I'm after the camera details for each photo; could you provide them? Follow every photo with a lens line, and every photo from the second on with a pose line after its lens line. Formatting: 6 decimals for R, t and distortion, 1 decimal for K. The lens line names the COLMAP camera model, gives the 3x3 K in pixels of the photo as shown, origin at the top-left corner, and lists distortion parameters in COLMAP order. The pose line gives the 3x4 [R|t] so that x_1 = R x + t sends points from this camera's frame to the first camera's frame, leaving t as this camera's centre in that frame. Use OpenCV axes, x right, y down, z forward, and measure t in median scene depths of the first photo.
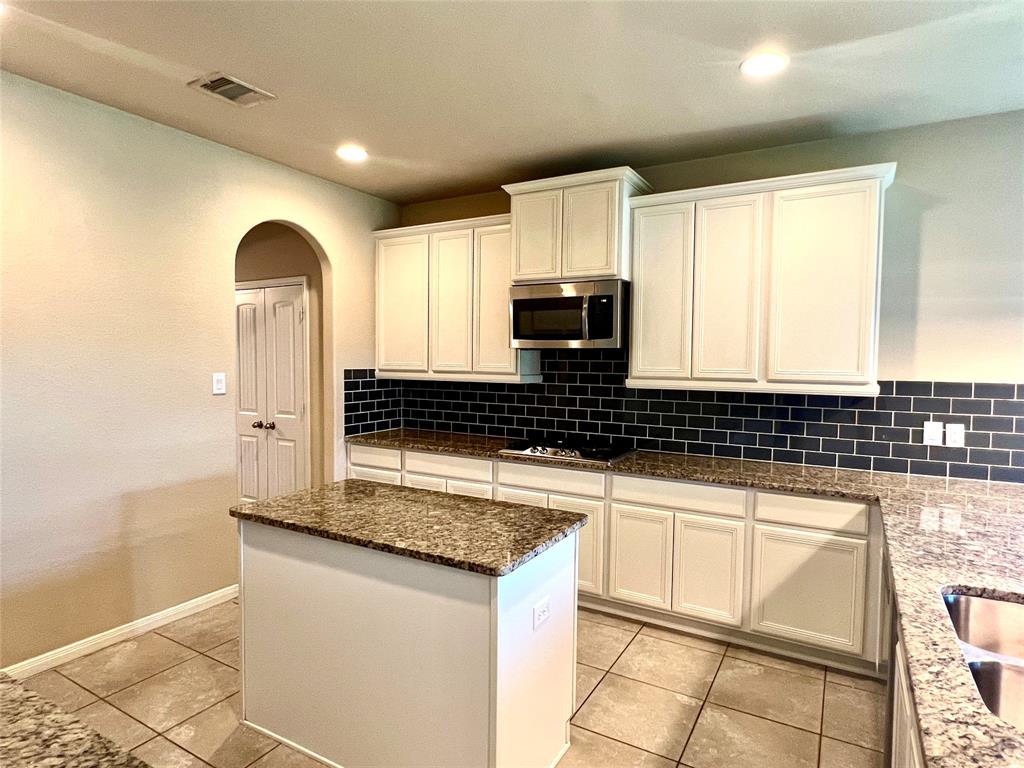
lens RADIAL K [[588.6, 0, 512.0], [0, 588.6, 384.0], [0, 0, 1]] dist [0.004287, 0.000540]
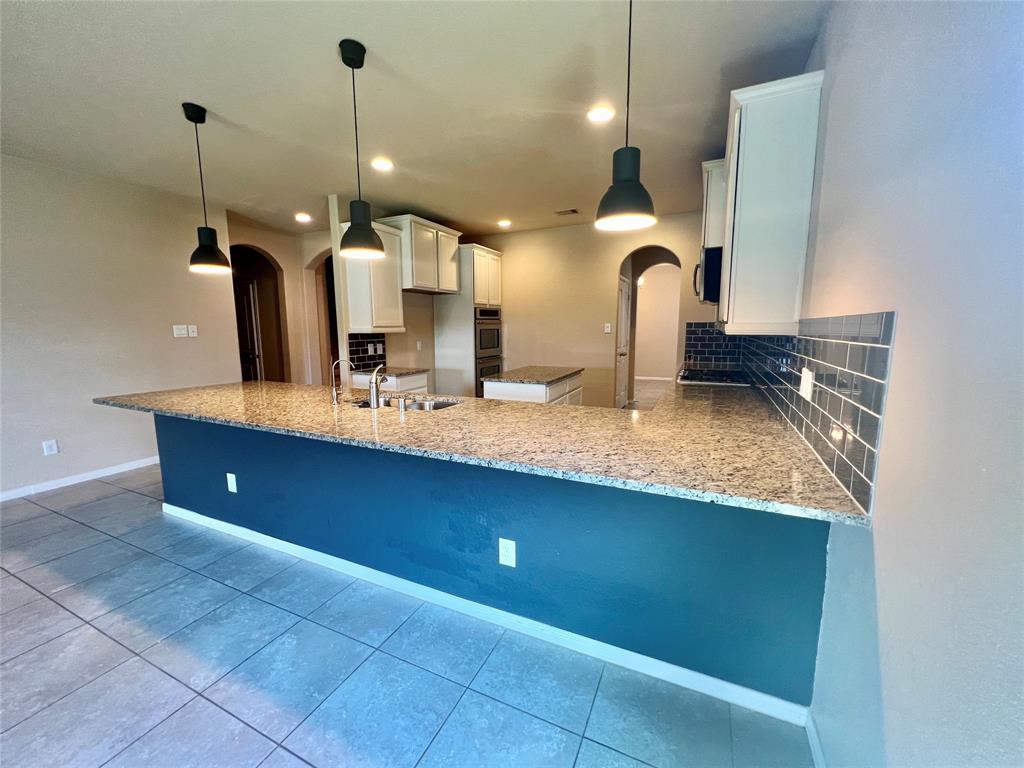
lens RADIAL K [[416.7, 0, 512.0], [0, 416.7, 384.0], [0, 0, 1]] dist [-0.002933, -0.000042]
pose [[0.095066, 0.128910, -0.987089, 1.085074], [-0.040336, 0.991264, 0.125570, 0.025481], [0.994653, 0.027878, 0.099435, 0.464660]]
